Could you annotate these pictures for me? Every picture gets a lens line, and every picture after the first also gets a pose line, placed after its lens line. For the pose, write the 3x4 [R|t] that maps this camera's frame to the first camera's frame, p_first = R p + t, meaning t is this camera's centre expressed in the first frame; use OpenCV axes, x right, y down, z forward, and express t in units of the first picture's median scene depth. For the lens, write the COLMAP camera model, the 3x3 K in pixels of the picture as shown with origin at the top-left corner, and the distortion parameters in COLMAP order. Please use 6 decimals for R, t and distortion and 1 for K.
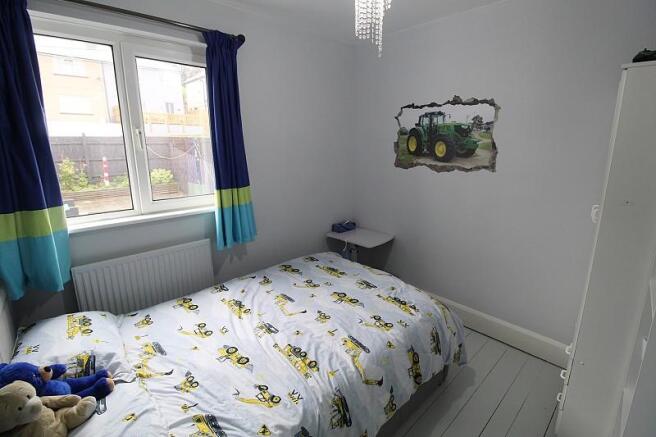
lens RADIAL K [[305.2, 0, 331.6], [0, 305.2, 205.1], [0, 0, 1]] dist [0.000817, -0.015041]
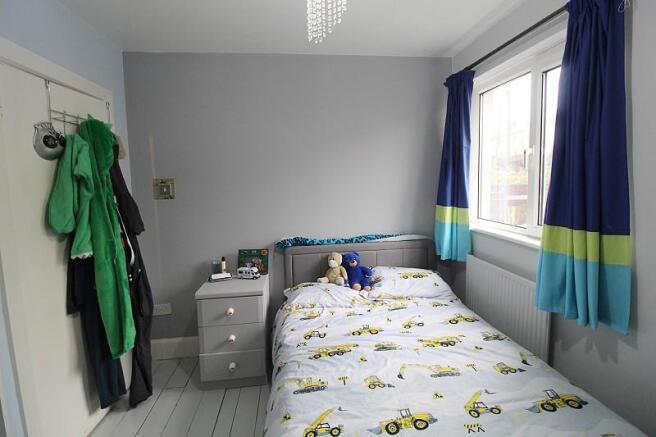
lens RADIAL K [[305.2, 0, 331.6], [0, 305.2, 205.1], [0, 0, 1]] dist [0.000817, -0.015041]
pose [[-0.582184, 0.089949, -0.808066, 0.530380], [-0.141471, 0.967494, 0.209621, -0.184207], [0.800655, 0.236356, -0.550534, 1.050495]]
